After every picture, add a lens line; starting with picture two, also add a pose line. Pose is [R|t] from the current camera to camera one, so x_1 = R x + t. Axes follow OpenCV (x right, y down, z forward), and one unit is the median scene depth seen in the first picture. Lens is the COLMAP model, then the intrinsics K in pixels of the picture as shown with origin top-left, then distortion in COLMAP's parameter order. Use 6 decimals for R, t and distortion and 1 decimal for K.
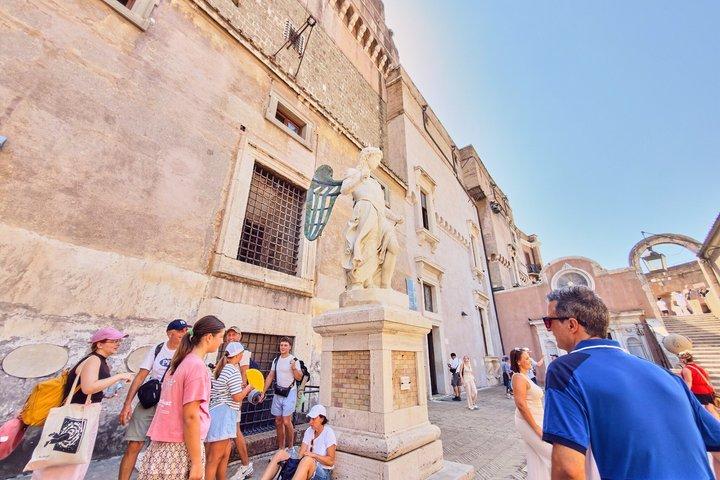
lens RADIAL K [[285.3, 0, 360.0], [0, 285.3, 240.0], [0, 0, 1]] dist [-0.010160, -0.000032]
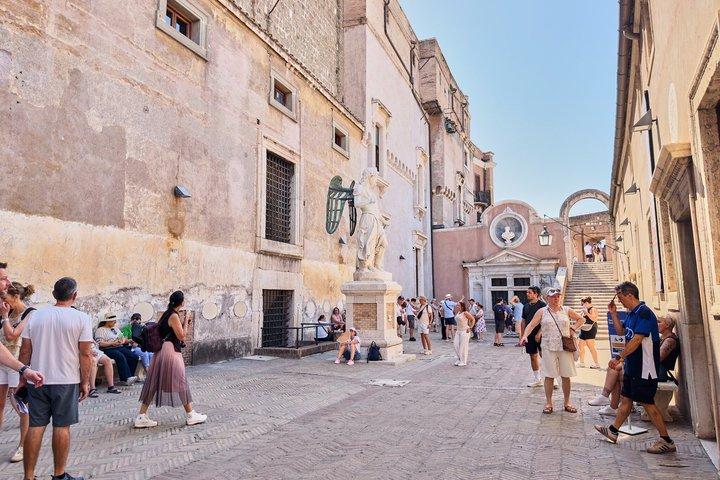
lens RADIAL K [[522.4, 0, 360.0], [0, 522.4, 240.0], [0, 0, 1]] dist [0.031686, -0.000680]
pose [[0.953922, 0.025979, 0.298928, -0.296696], [-0.110352, 0.956798, 0.268996, -0.255030], [-0.279025, -0.289589, 0.915578, -0.554792]]
